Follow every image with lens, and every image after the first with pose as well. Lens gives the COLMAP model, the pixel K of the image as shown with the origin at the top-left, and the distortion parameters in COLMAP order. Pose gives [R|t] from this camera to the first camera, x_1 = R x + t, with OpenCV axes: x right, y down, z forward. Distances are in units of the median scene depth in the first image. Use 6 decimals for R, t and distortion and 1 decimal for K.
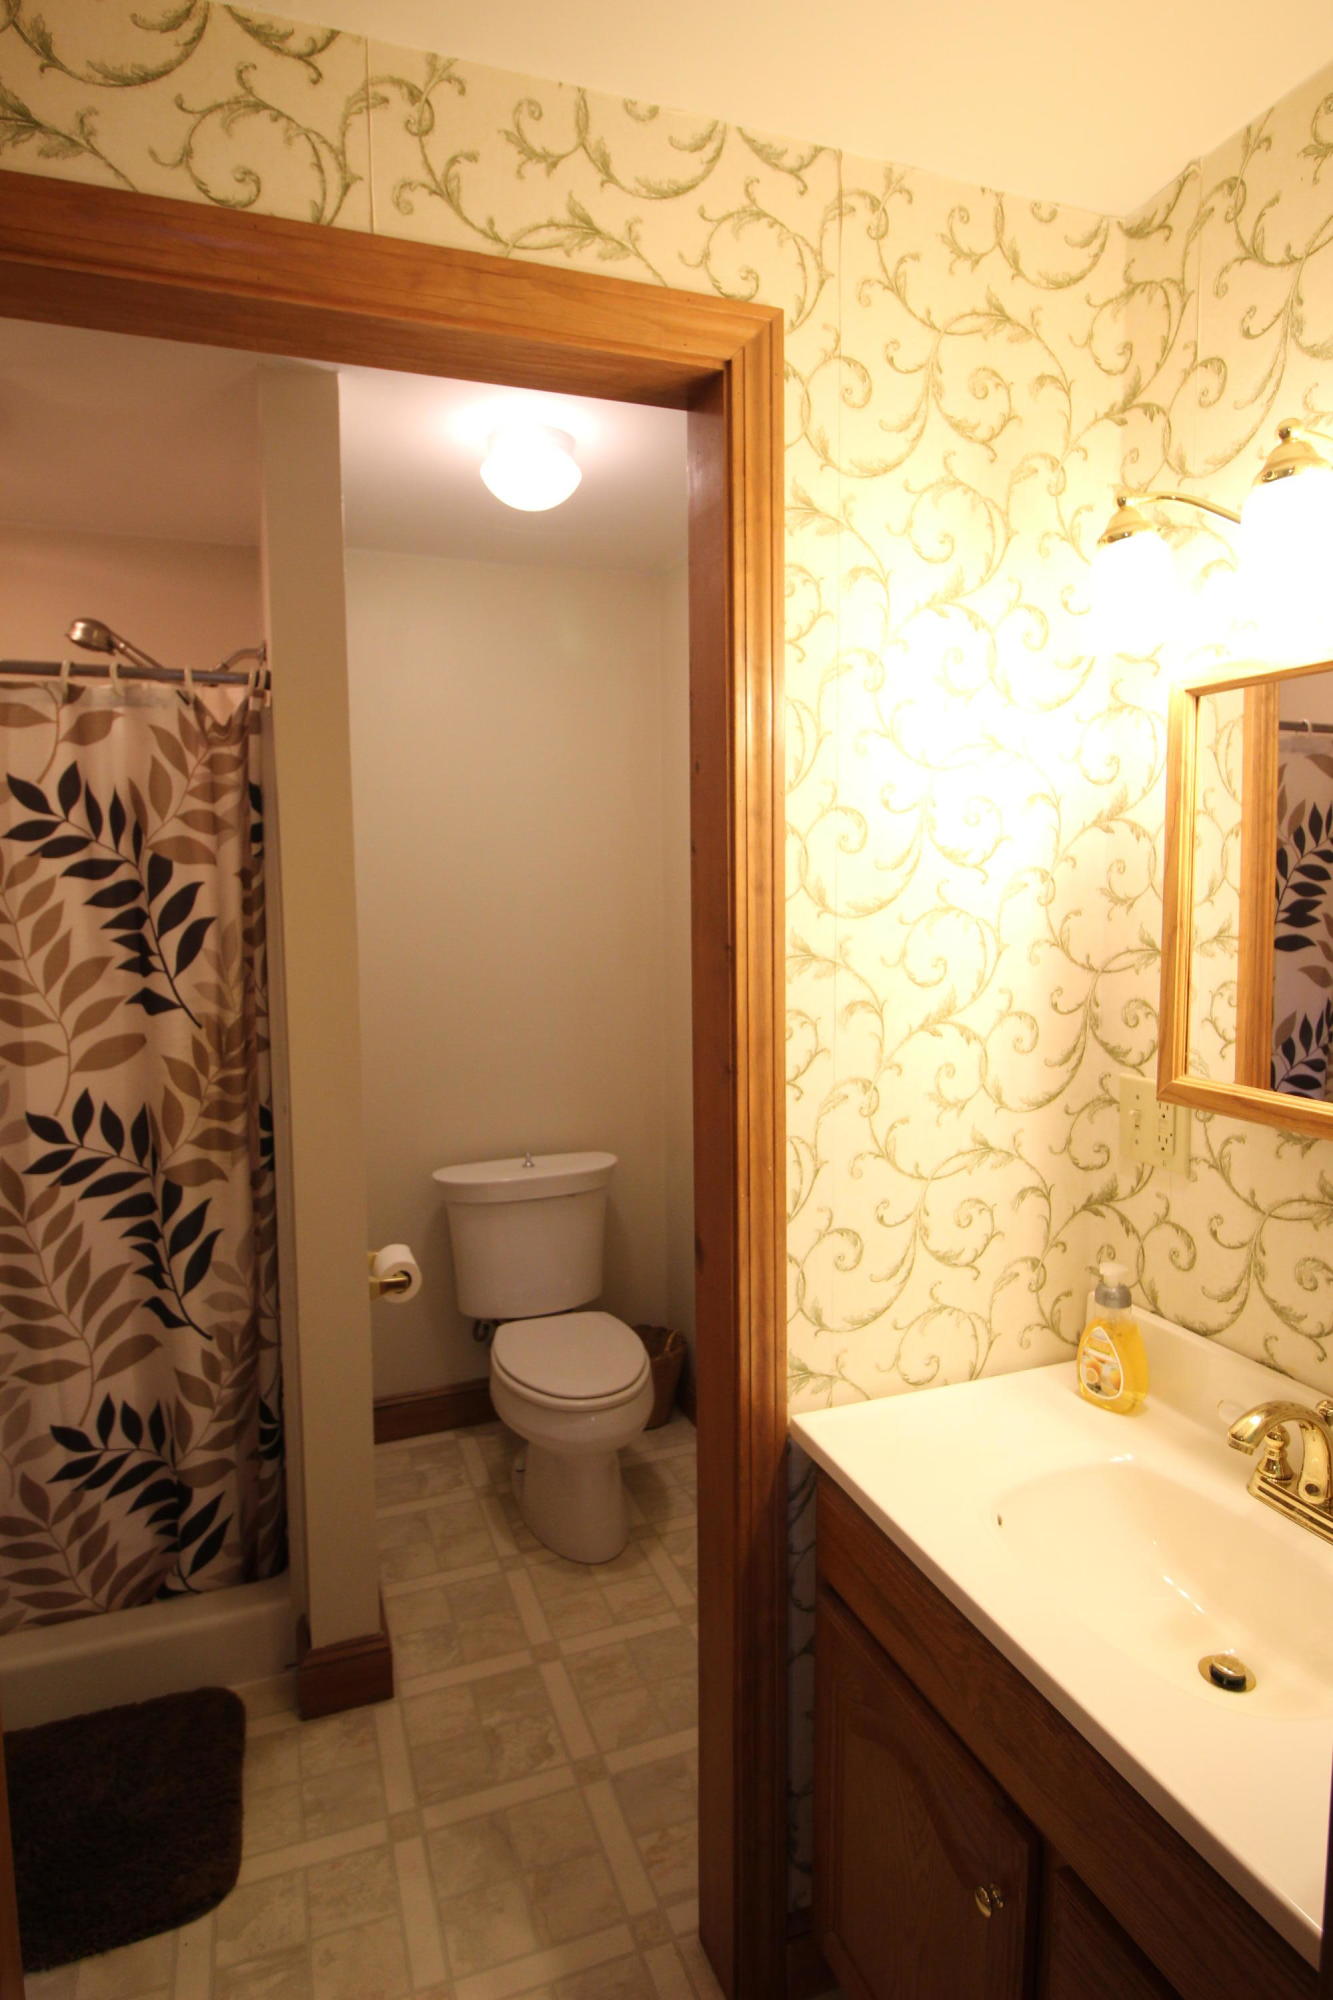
lens RADIAL K [[1089.9, 0, 668.4], [0, 1089.9, 999.8], [0, 0, 1]] dist [-0.002636, -0.010922]
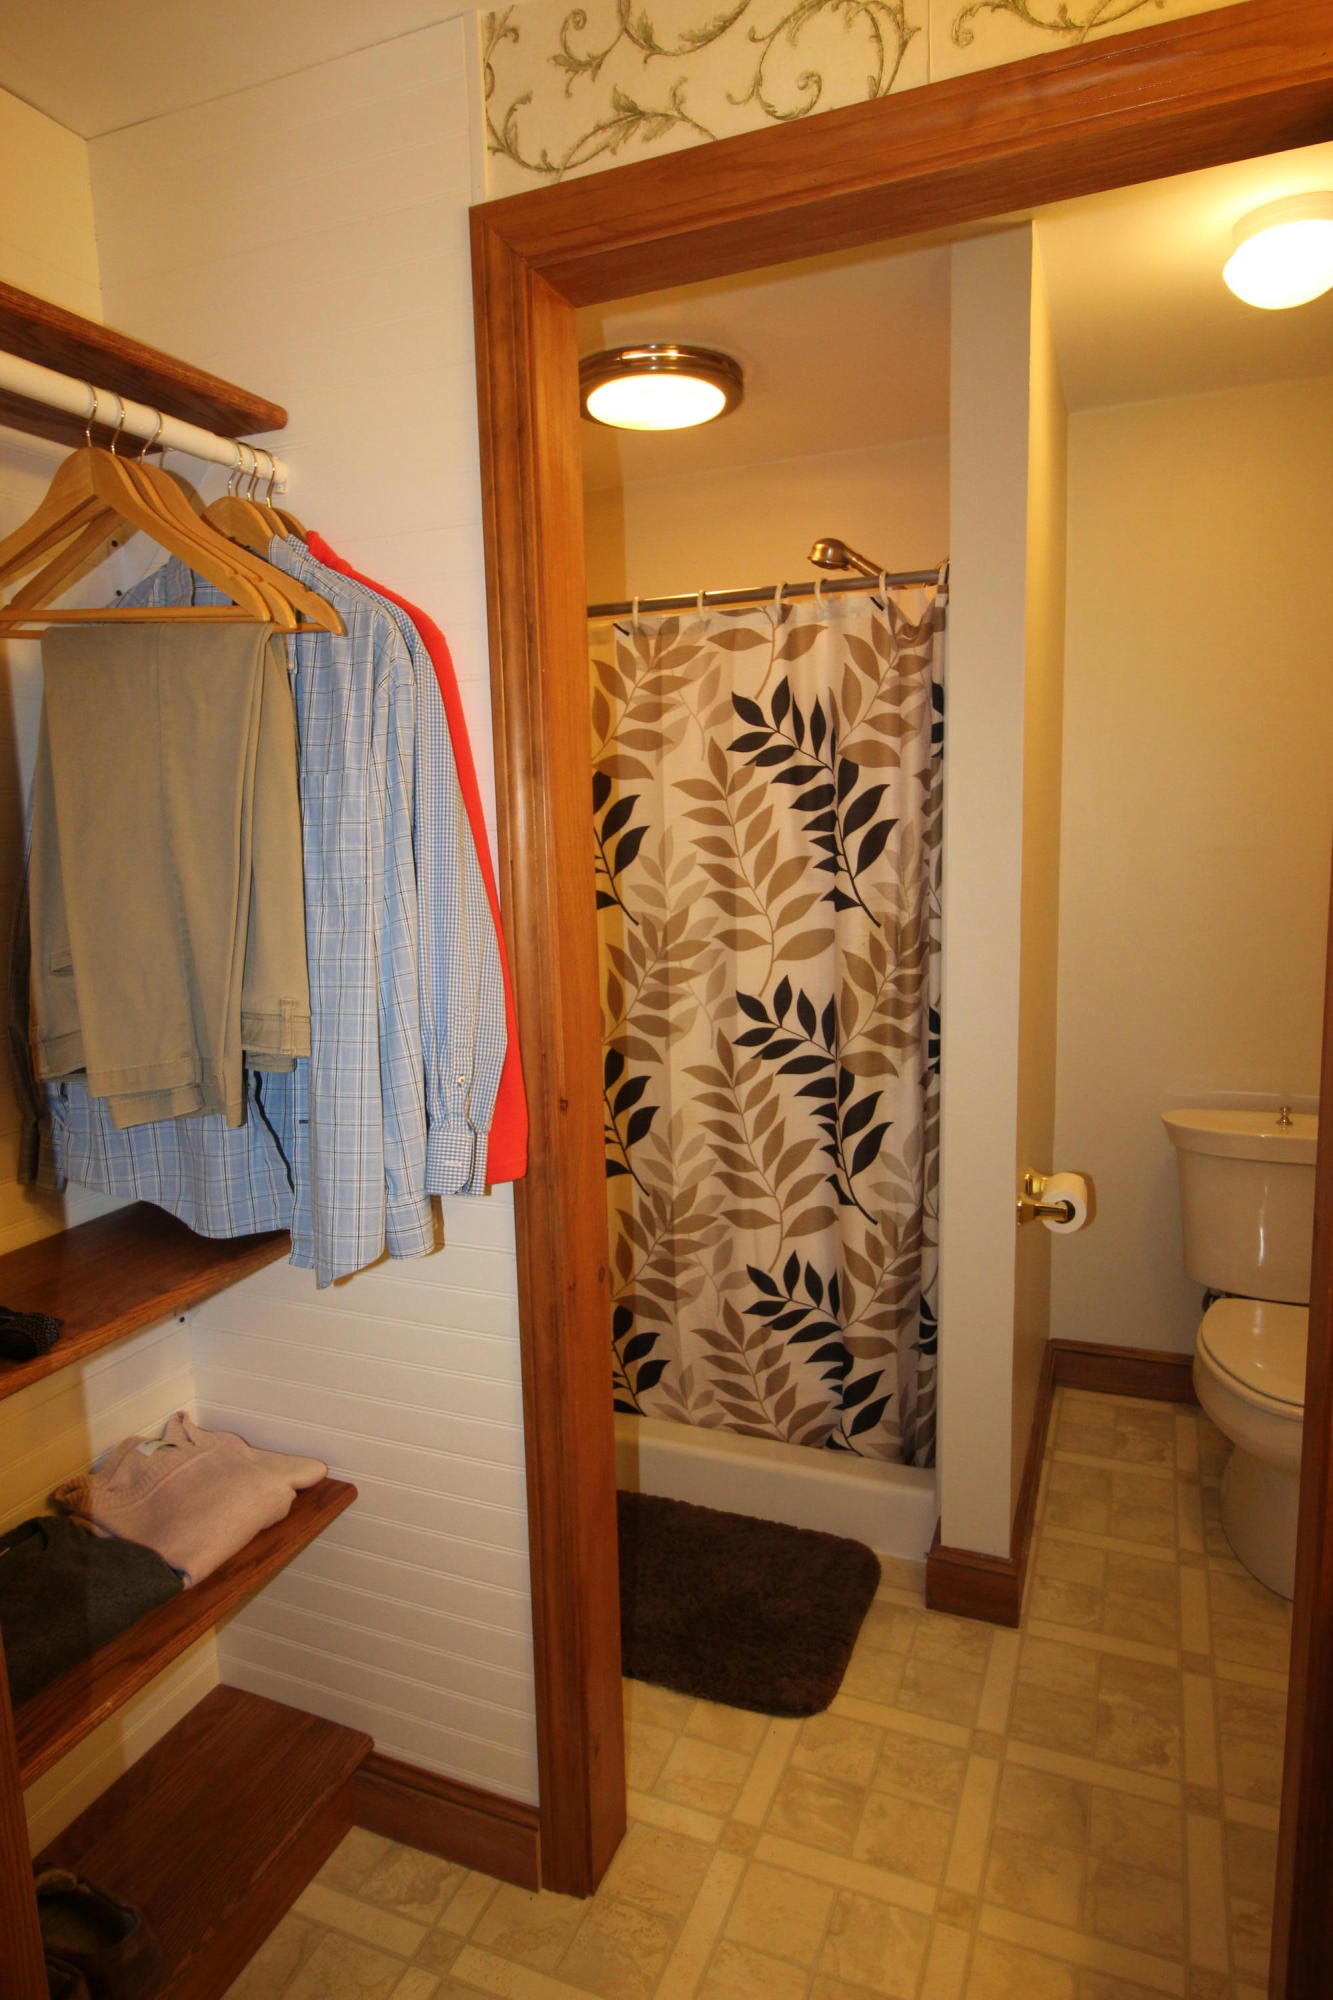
lens RADIAL K [[1174.4, 0, 661.9], [0, 1174.4, 1004.9], [0, 0, 1]] dist [-0.009869, -0.004706]
pose [[0.725144, 0.097391, -0.681675, 0.191088], [-0.050763, 0.994815, 0.088129, 0.012084], [0.686723, -0.029302, 0.726328, 0.040535]]
